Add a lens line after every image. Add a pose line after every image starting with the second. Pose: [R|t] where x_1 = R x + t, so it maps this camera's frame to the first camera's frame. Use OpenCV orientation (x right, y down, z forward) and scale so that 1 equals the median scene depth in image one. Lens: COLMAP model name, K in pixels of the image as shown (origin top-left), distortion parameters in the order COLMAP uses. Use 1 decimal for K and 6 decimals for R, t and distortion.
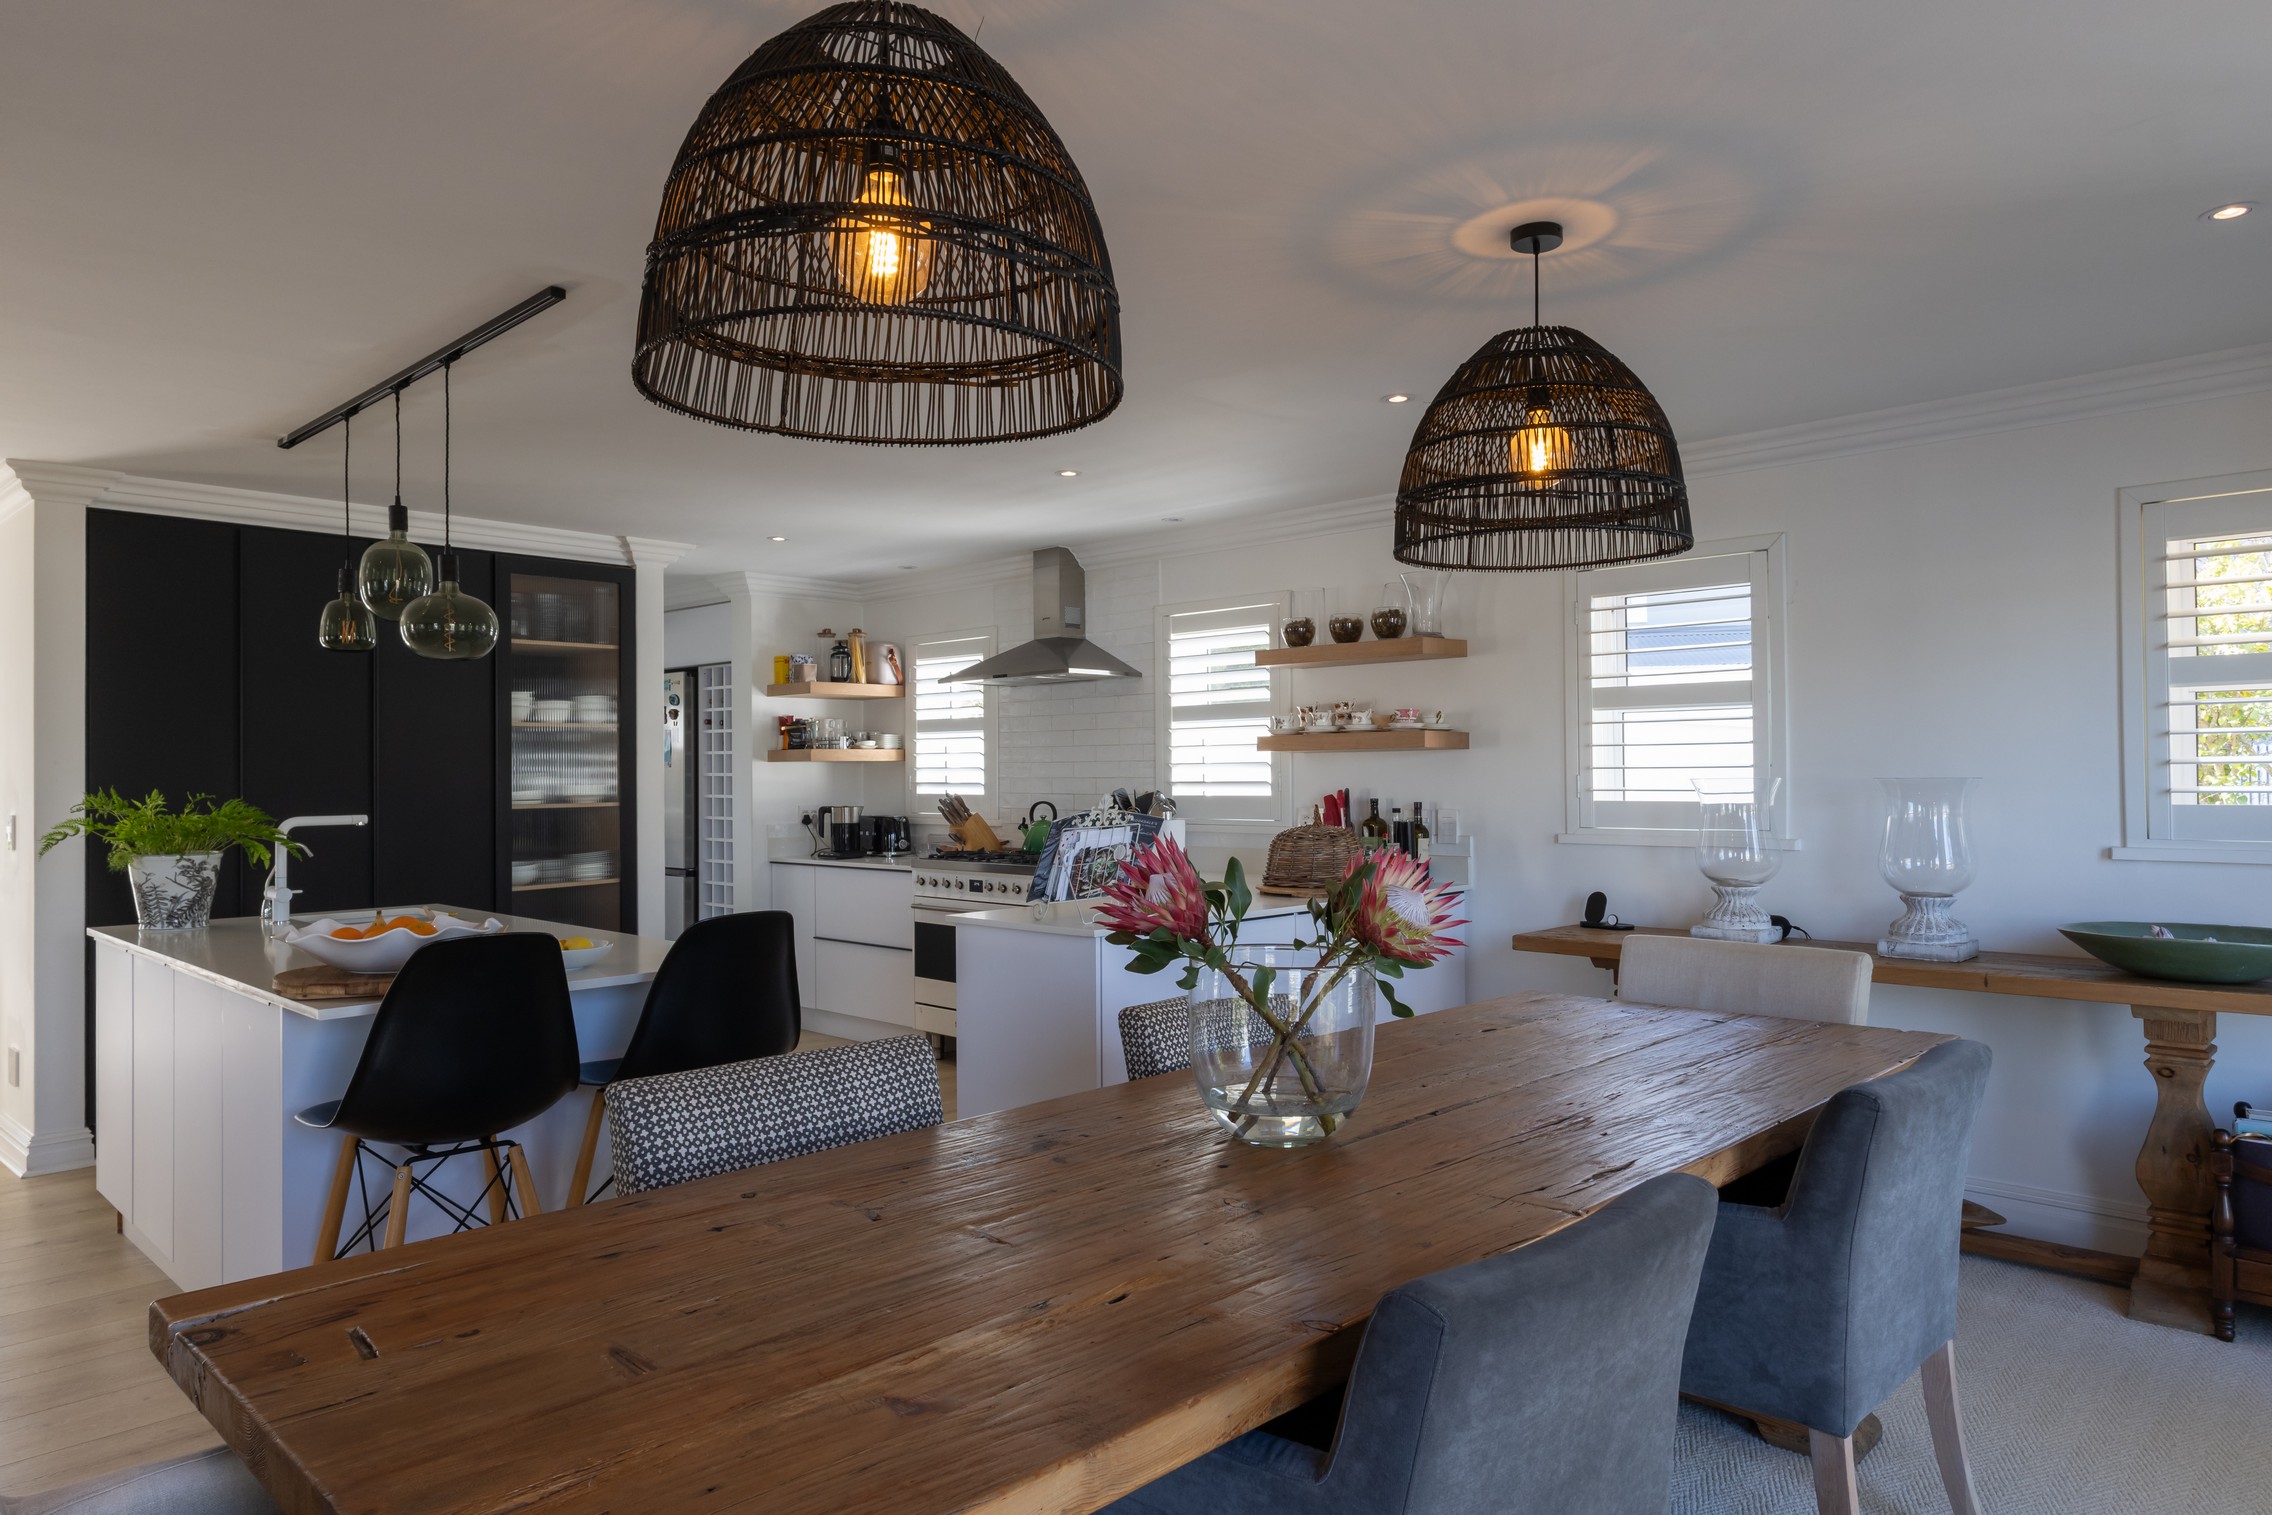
lens RADIAL K [[1404.6, 0, 1148.8], [0, 1404.6, 761.5], [0, 0, 1]] dist [-0.007803, 0.004547]
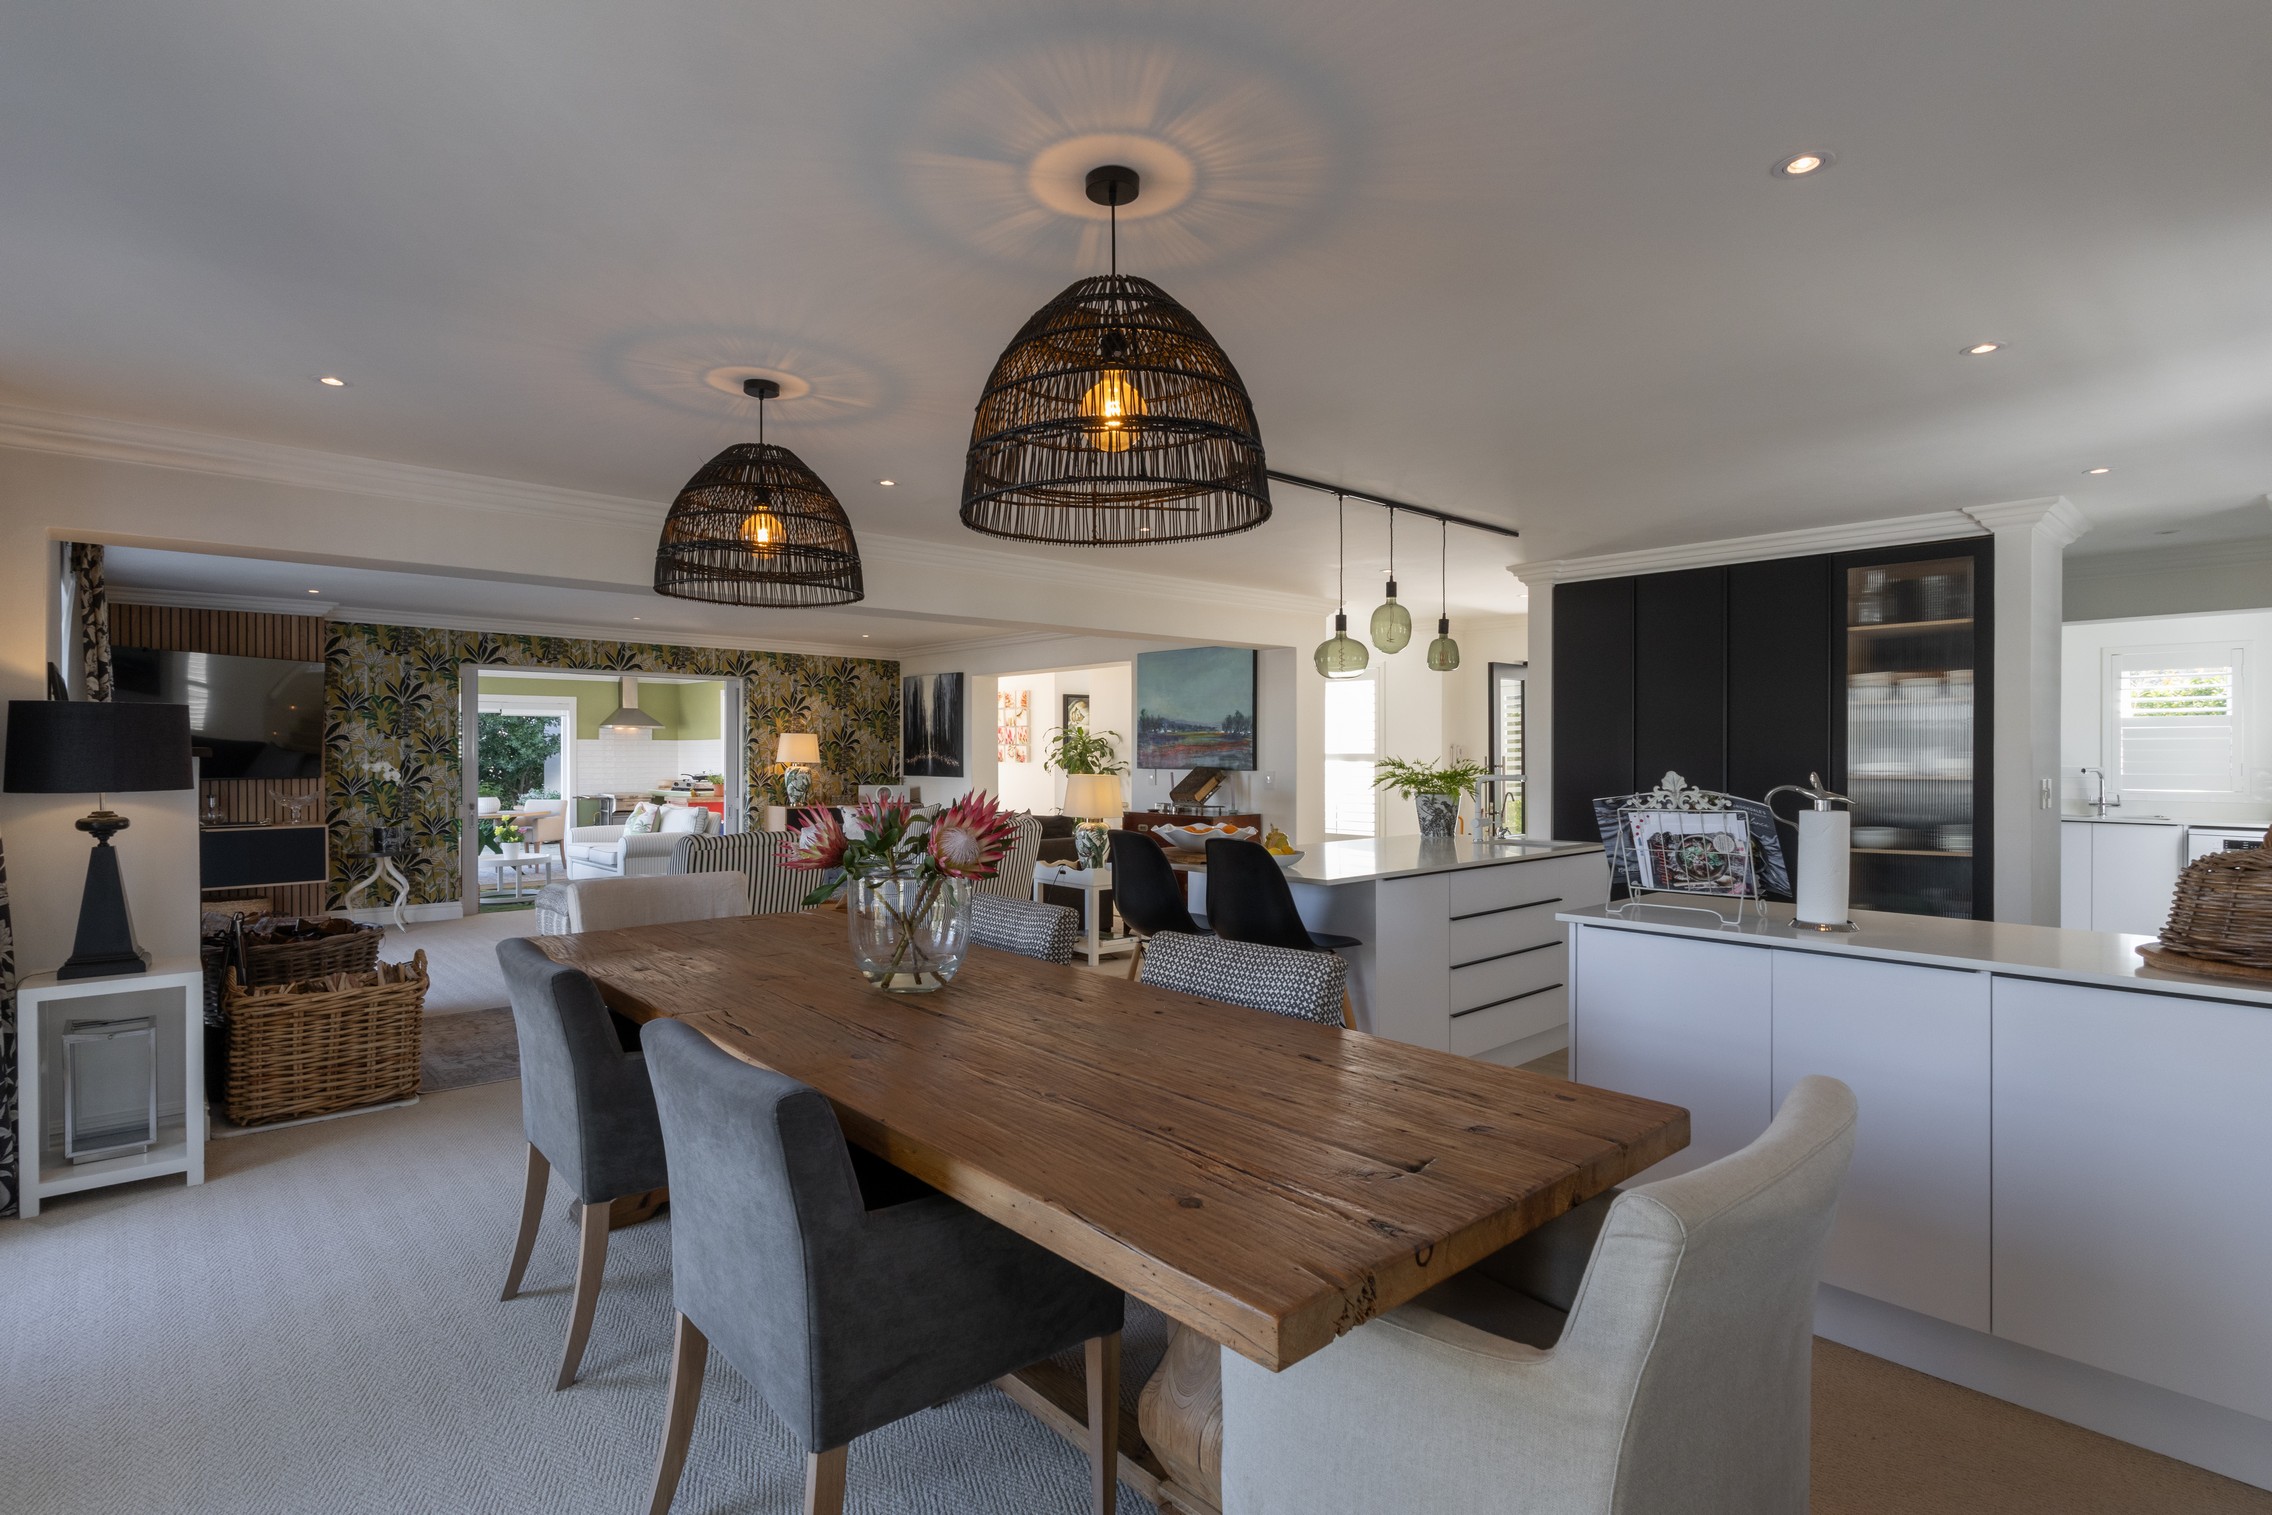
lens RADIAL K [[1113.2, 0, 1129.3], [0, 1113.2, 756.7], [0, 0, 1]] dist [0.001016, -0.000772]
pose [[-0.064549, 0.011815, -0.997845, 0.448292], [0.009016, 0.999896, 0.011256, 0.000837], [0.997874, -0.008270, -0.064649, 0.457709]]
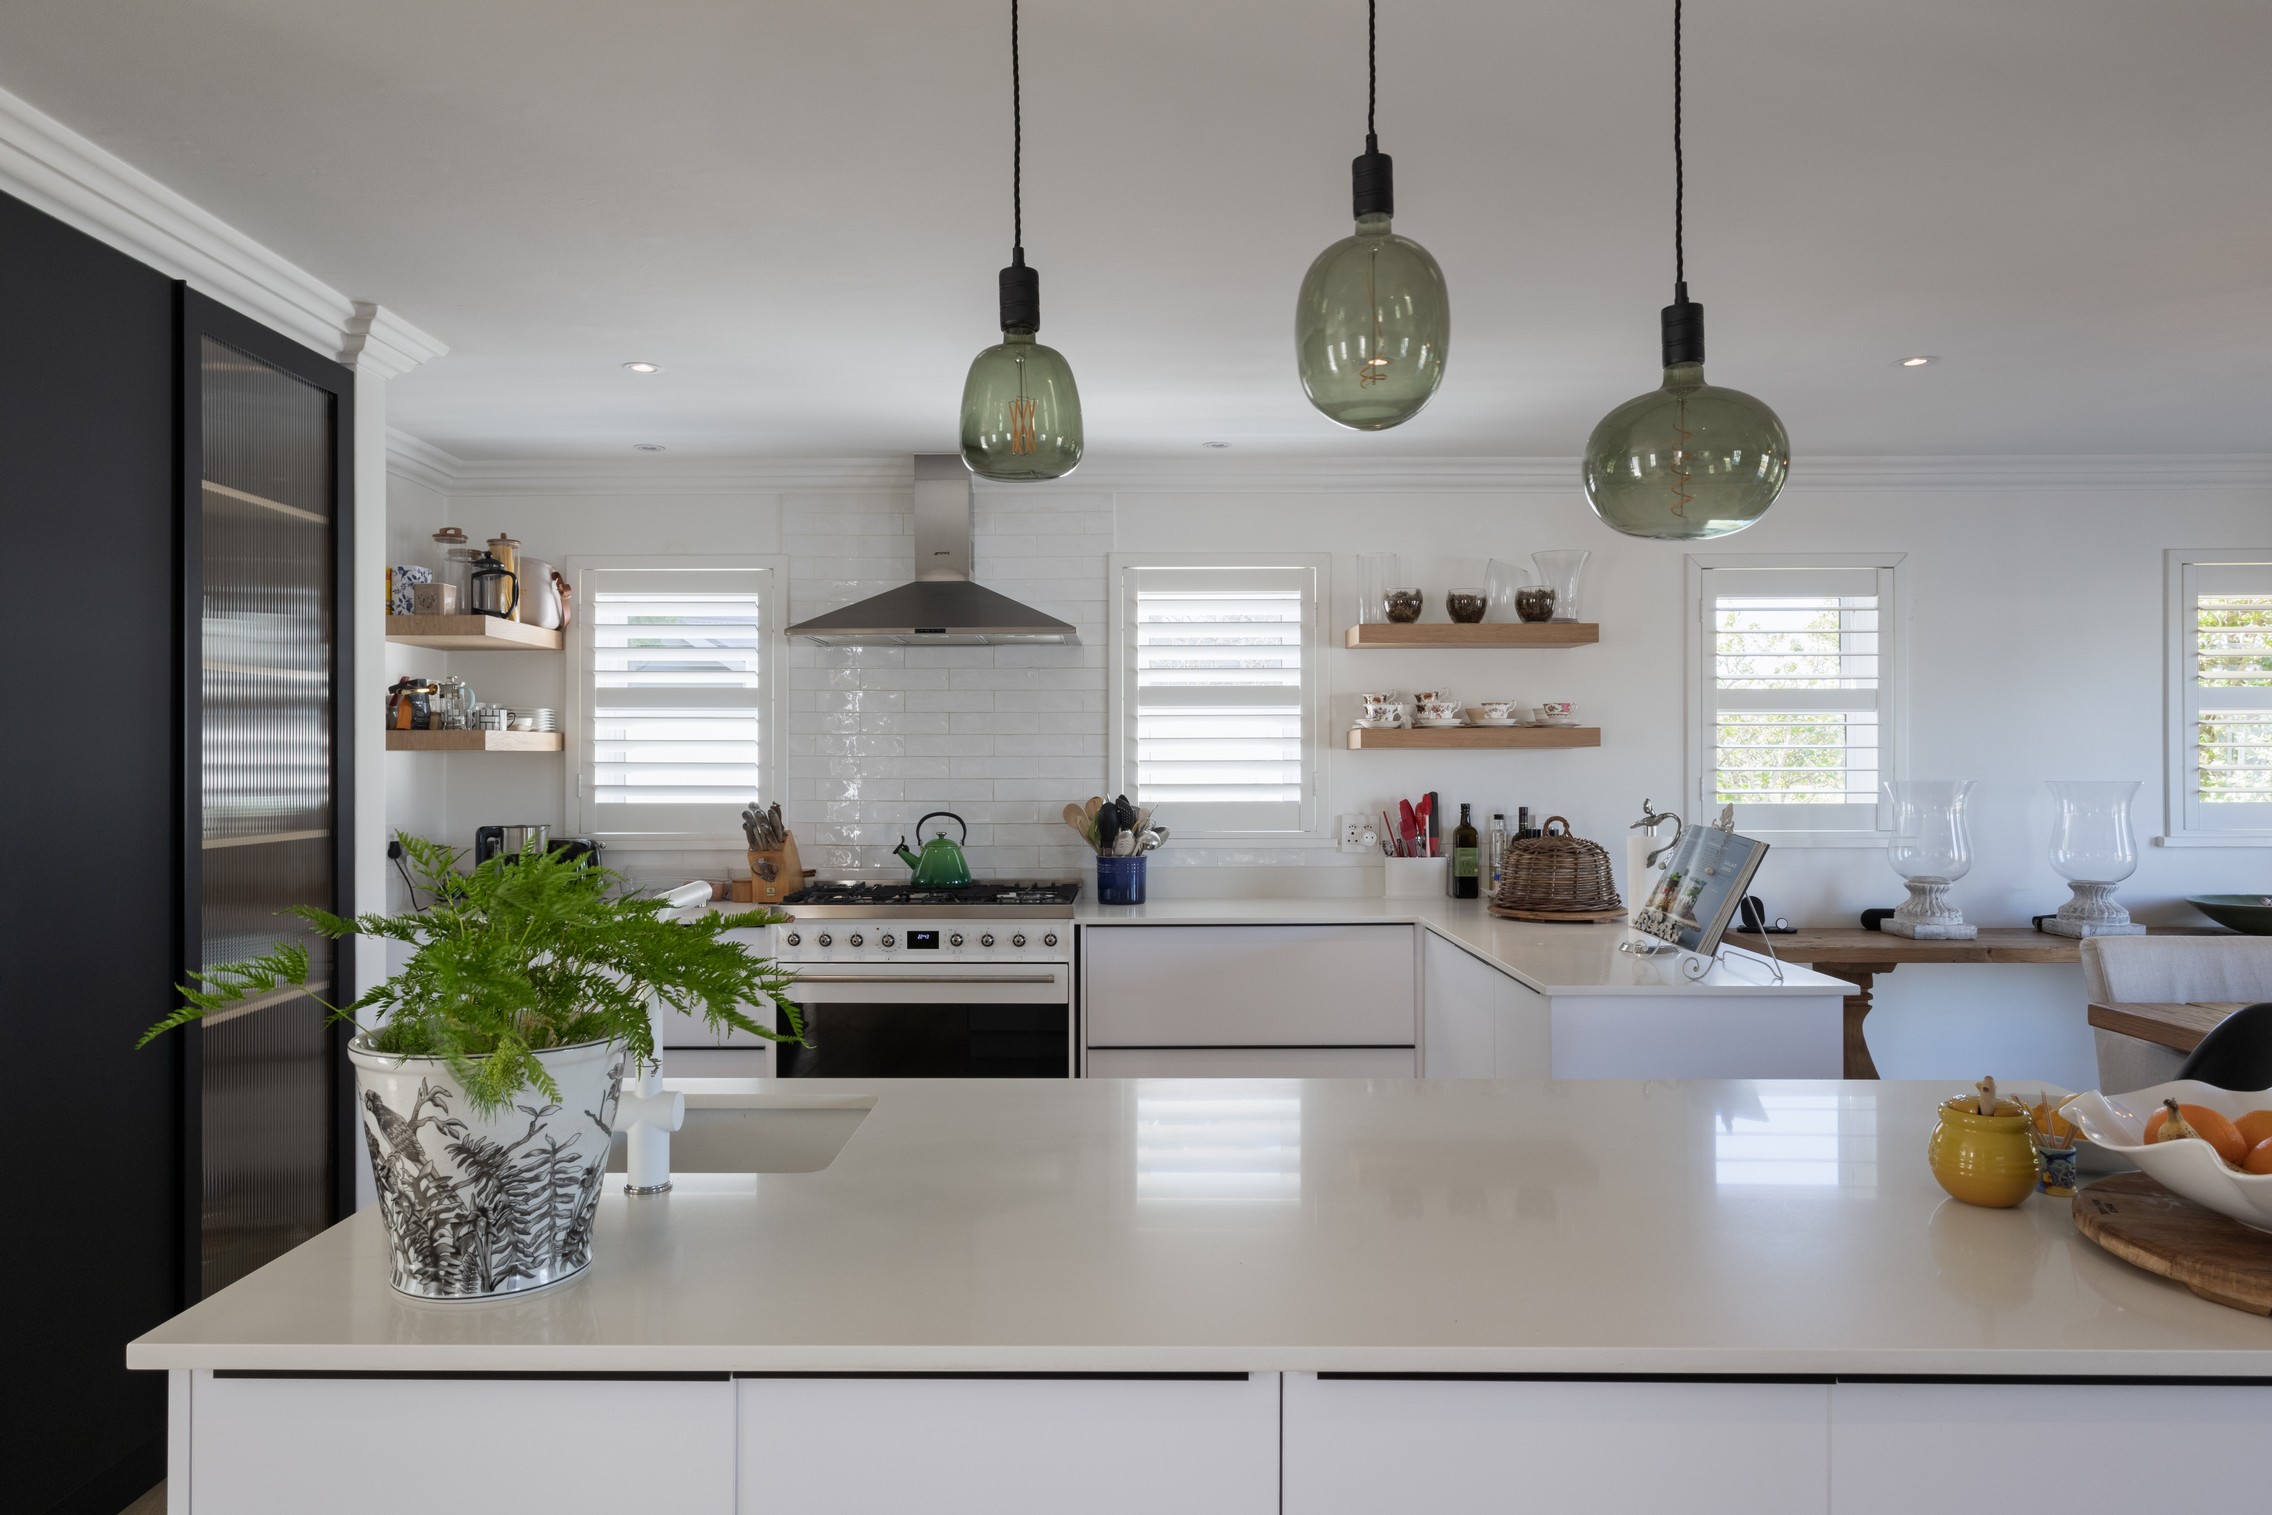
lens RADIAL K [[1404.6, 0, 1119.0], [0, 1404.6, 759.9], [0, 0, 1]] dist [-0.007803, 0.004547]
pose [[0.725086, 0.007980, 0.688612, -0.517167], [-0.010147, 0.999948, -0.000904, 0.001792], [-0.688584, -0.006332, 0.725129, 0.447376]]
